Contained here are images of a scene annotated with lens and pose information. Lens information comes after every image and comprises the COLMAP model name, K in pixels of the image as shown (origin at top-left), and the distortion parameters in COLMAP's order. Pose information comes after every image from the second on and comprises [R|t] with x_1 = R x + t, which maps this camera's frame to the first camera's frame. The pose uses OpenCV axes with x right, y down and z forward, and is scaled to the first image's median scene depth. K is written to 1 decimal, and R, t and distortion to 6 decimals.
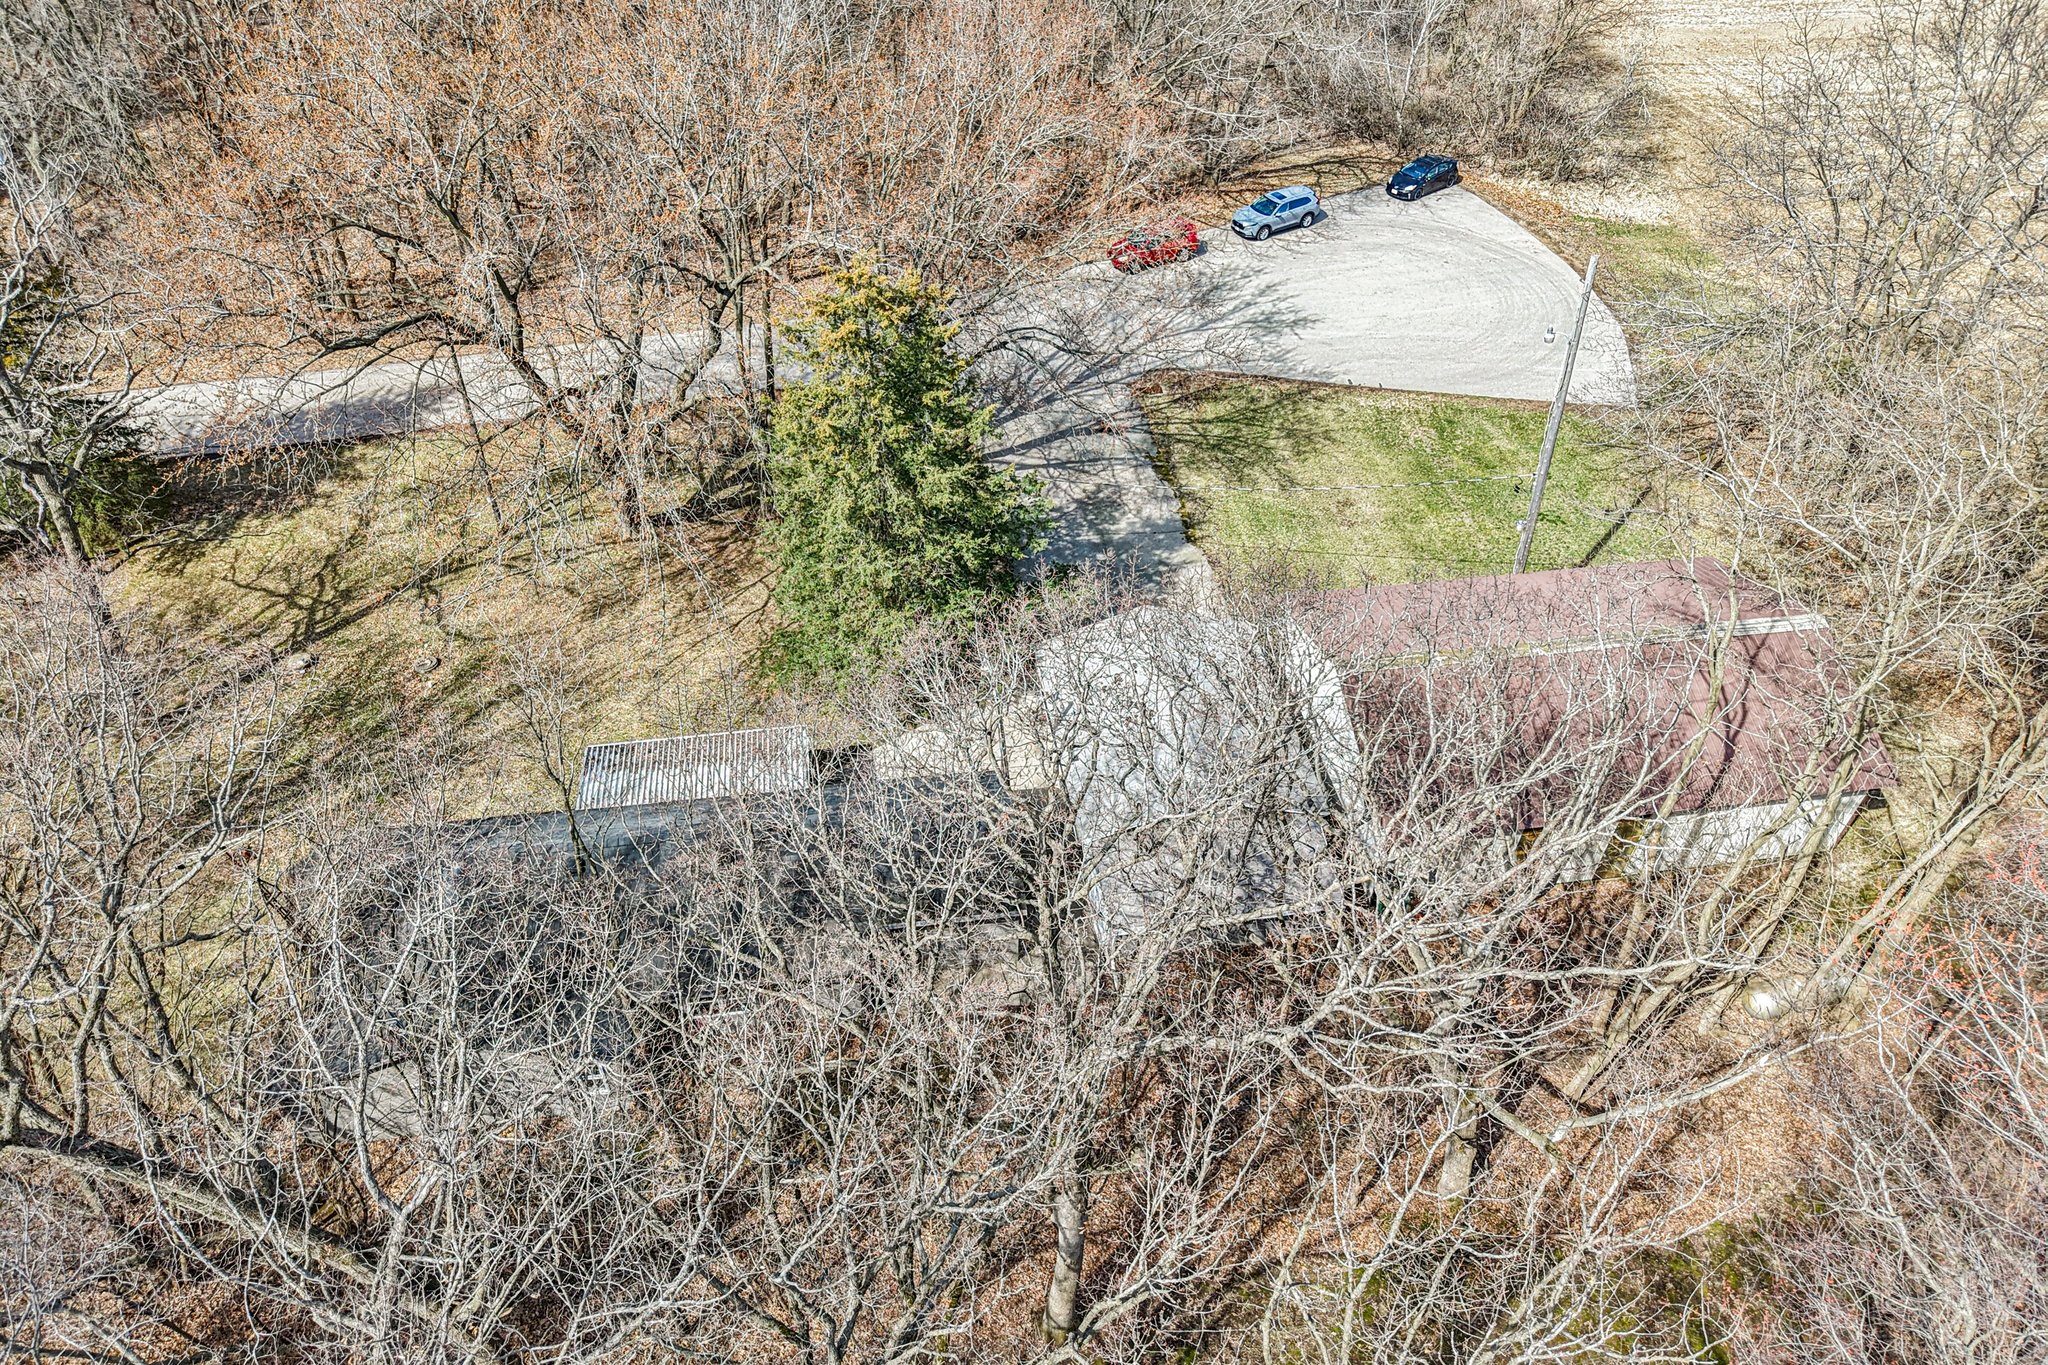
lens RADIAL K [[1362.3, 0, 1026.1], [0, 1362.3, 743.2], [0, 0, 1]] dist [0.015719, -0.008315]
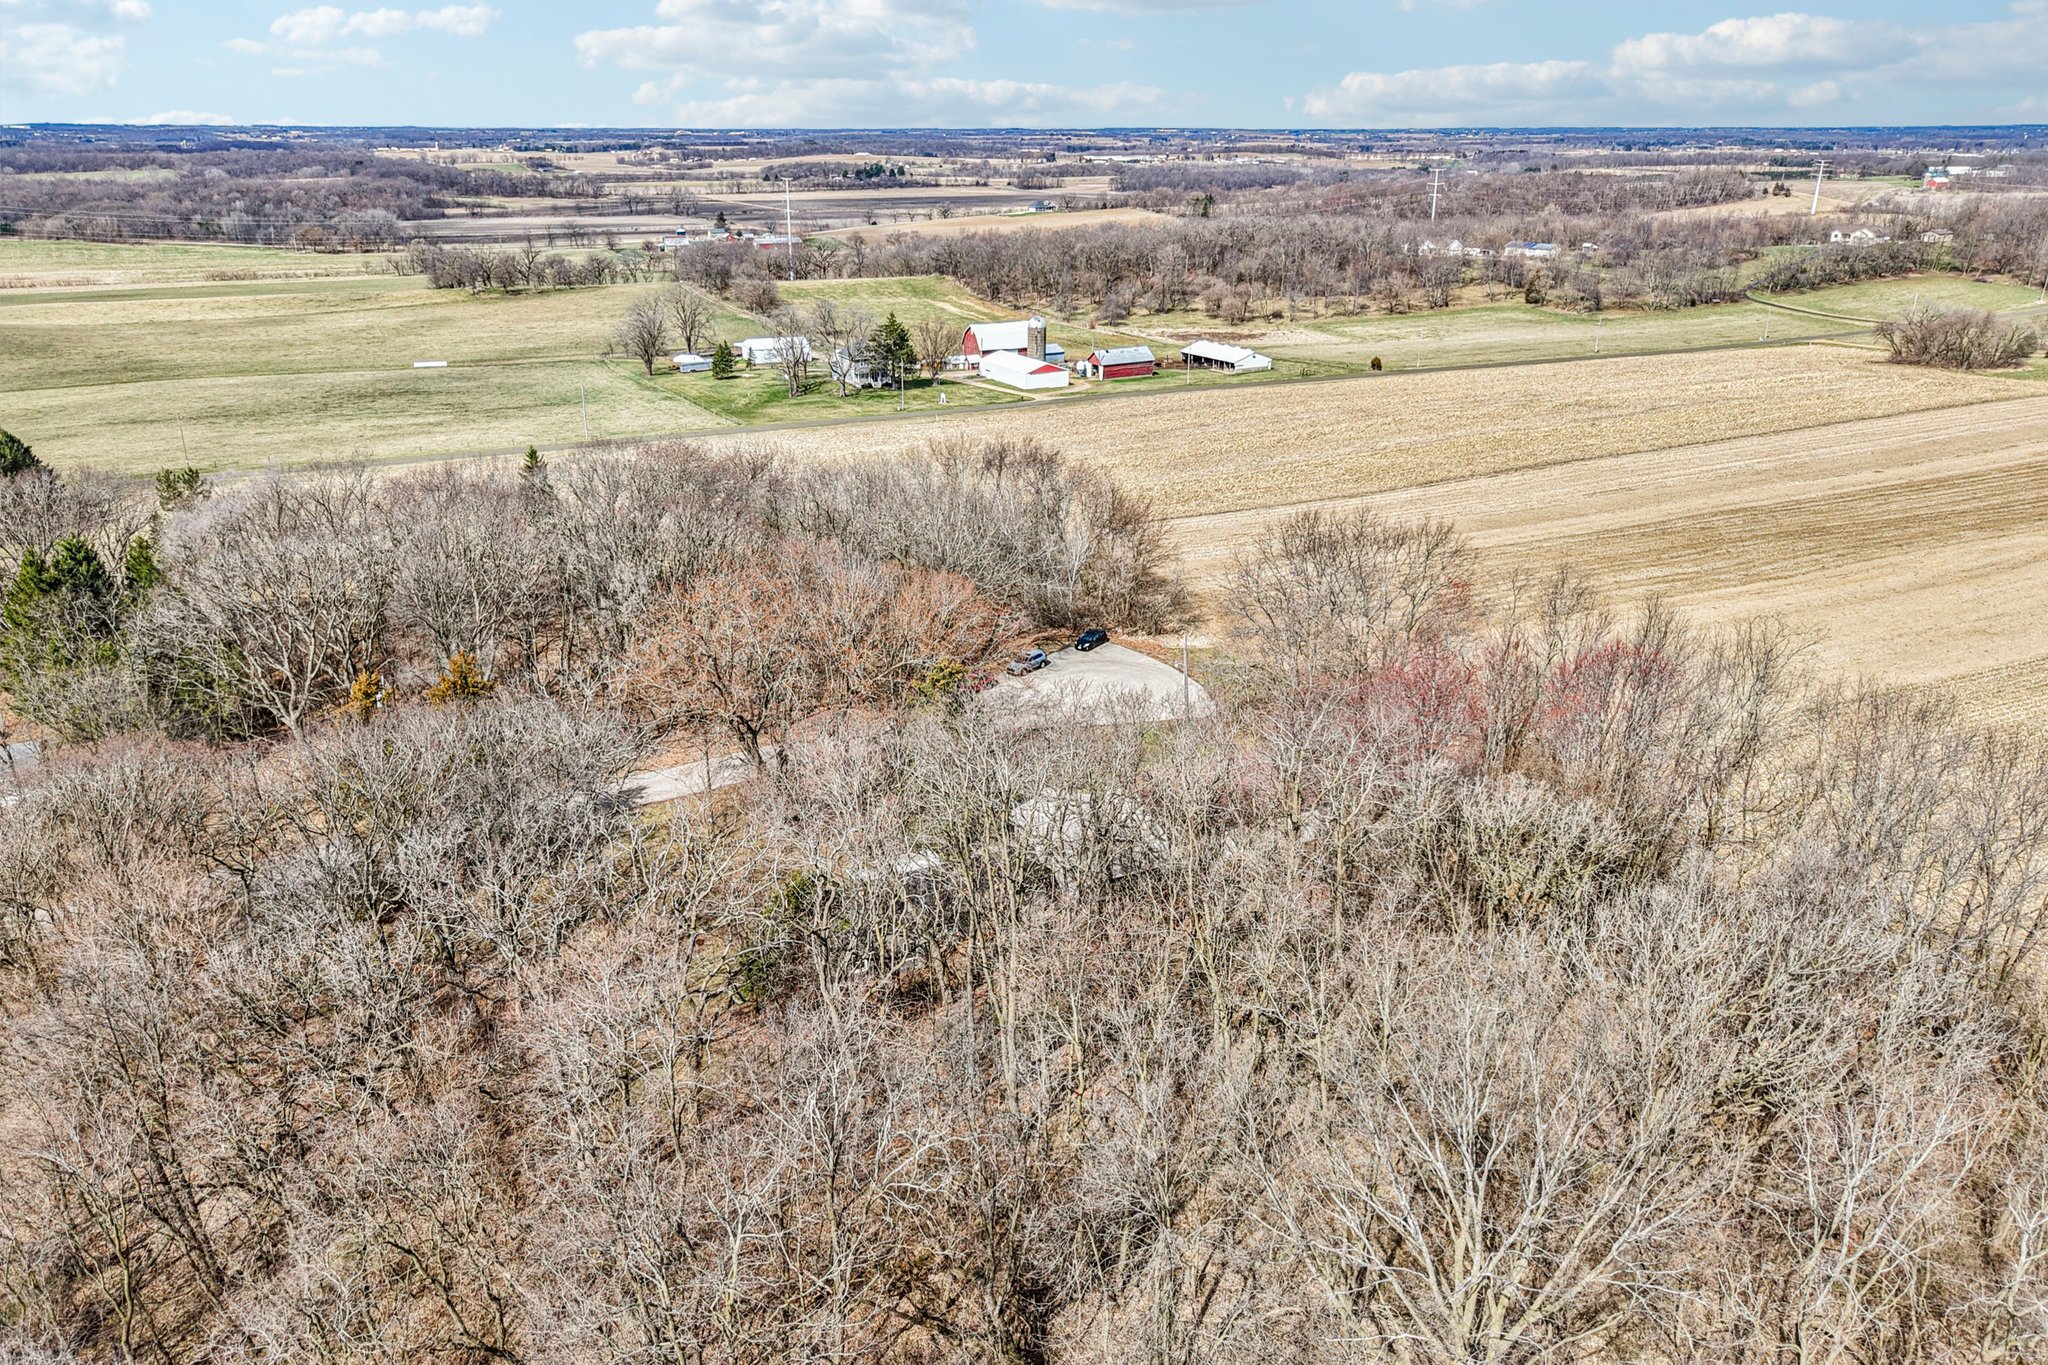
lens RADIAL K [[1362.3, 0, 1026.1], [0, 1362.3, 743.2], [0, 0, 1]] dist [0.015719, -0.008315]
pose [[0.956074, -0.131413, 0.262016, -0.405356], [0.216752, 0.918712, -0.330131, 0.424680], [-0.197333, 0.372422, 0.906841, -0.853367]]
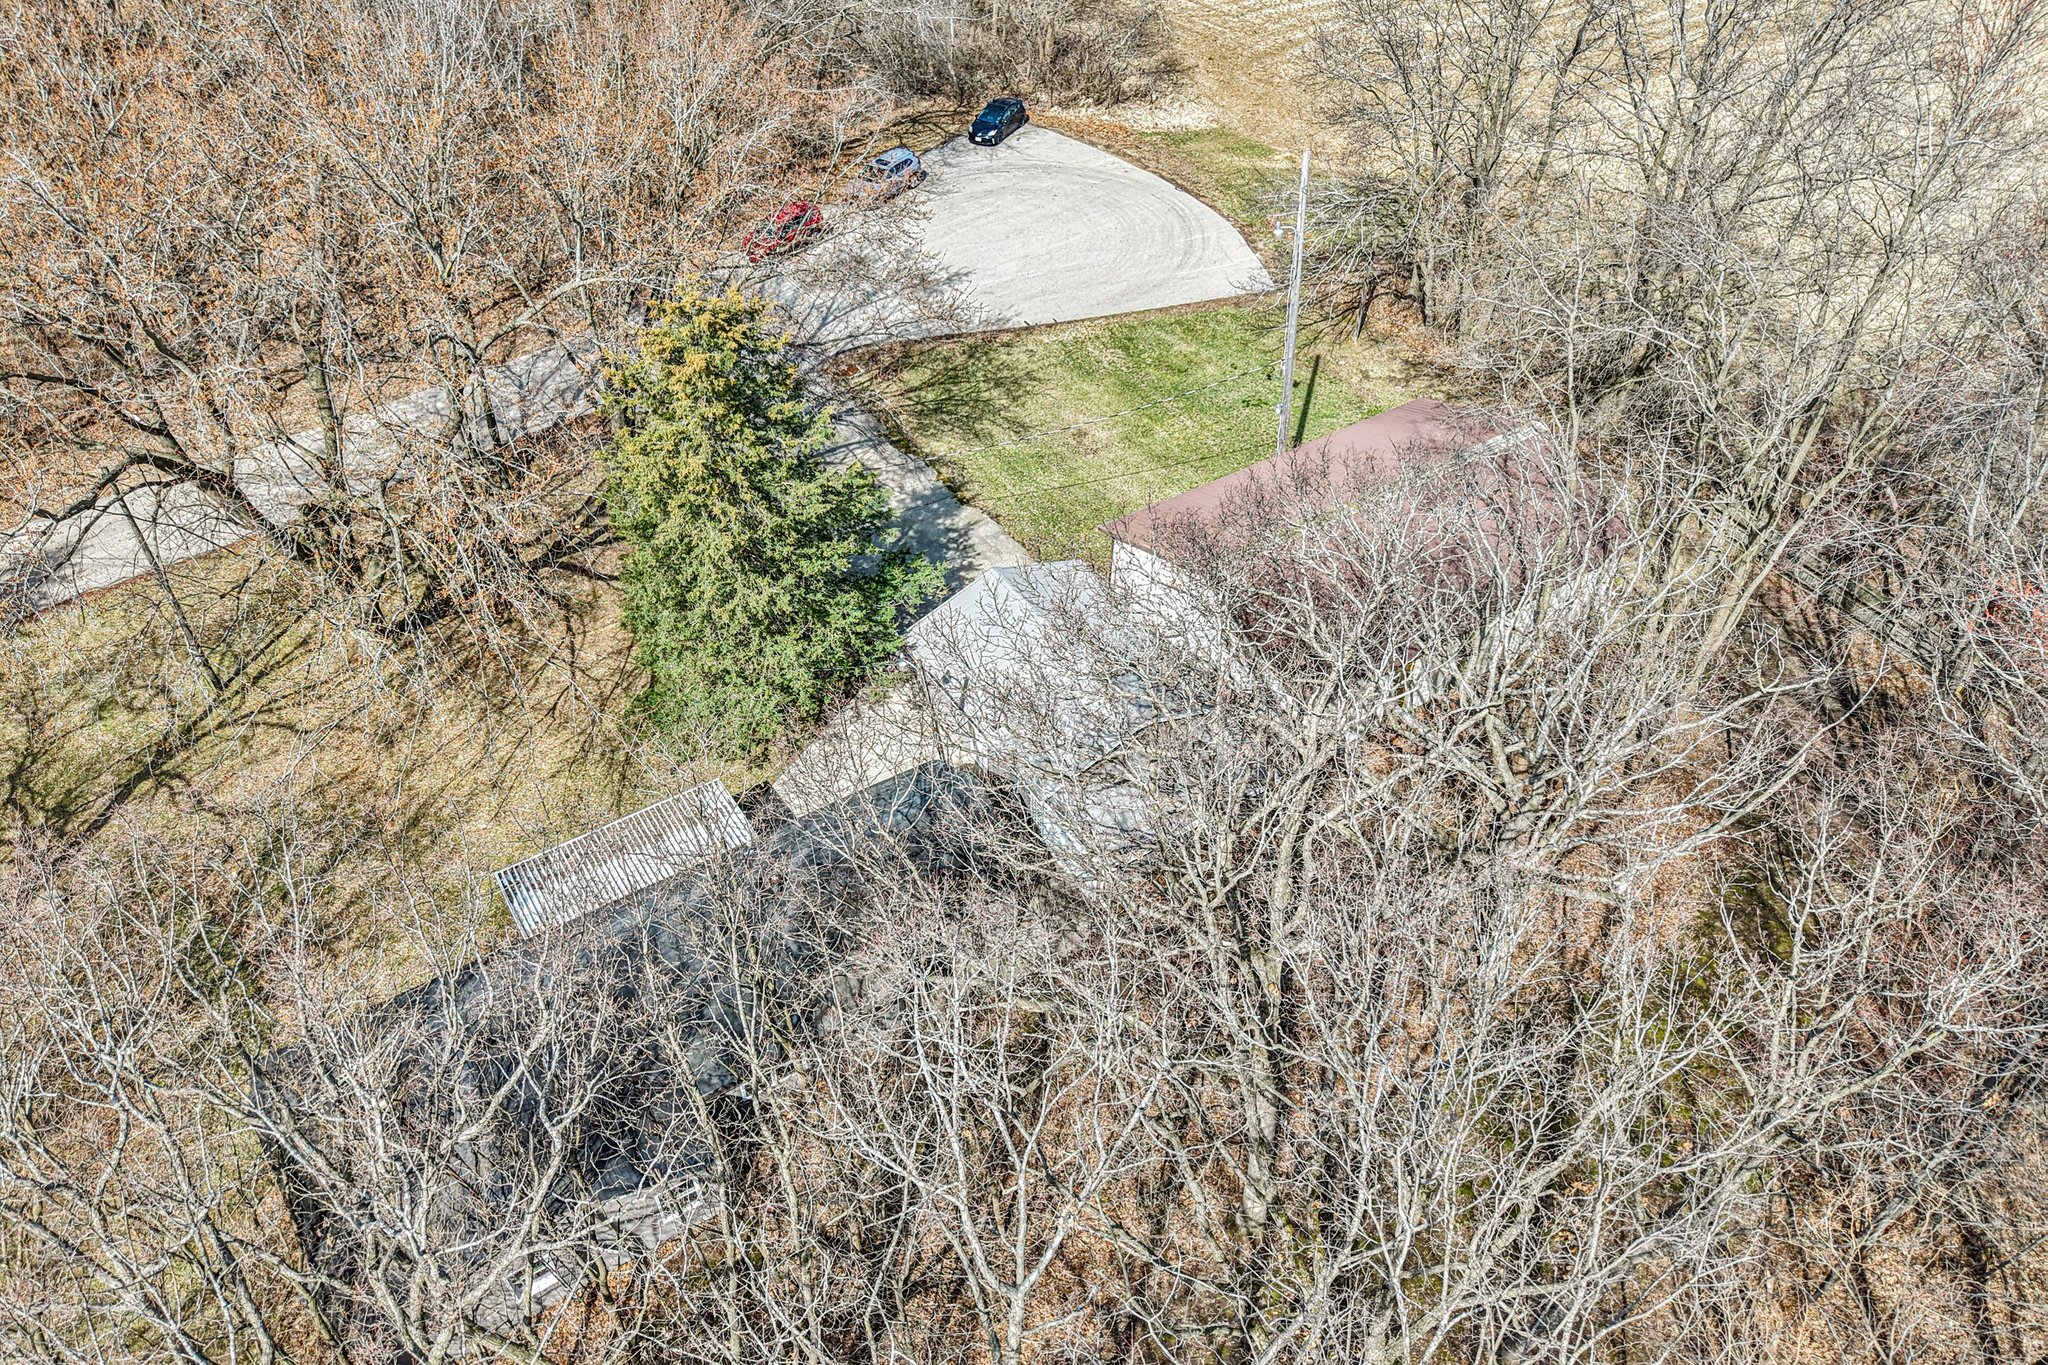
lens RADIAL K [[1362.3, 0, 1026.1], [0, 1362.3, 743.2], [0, 0, 1]] dist [0.015719, -0.008315]
pose [[0.911991, -0.297252, 0.282691, -0.155556], [0.293082, 0.954328, 0.057970, -0.019787], [-0.287011, 0.029984, 0.957458, 0.014576]]
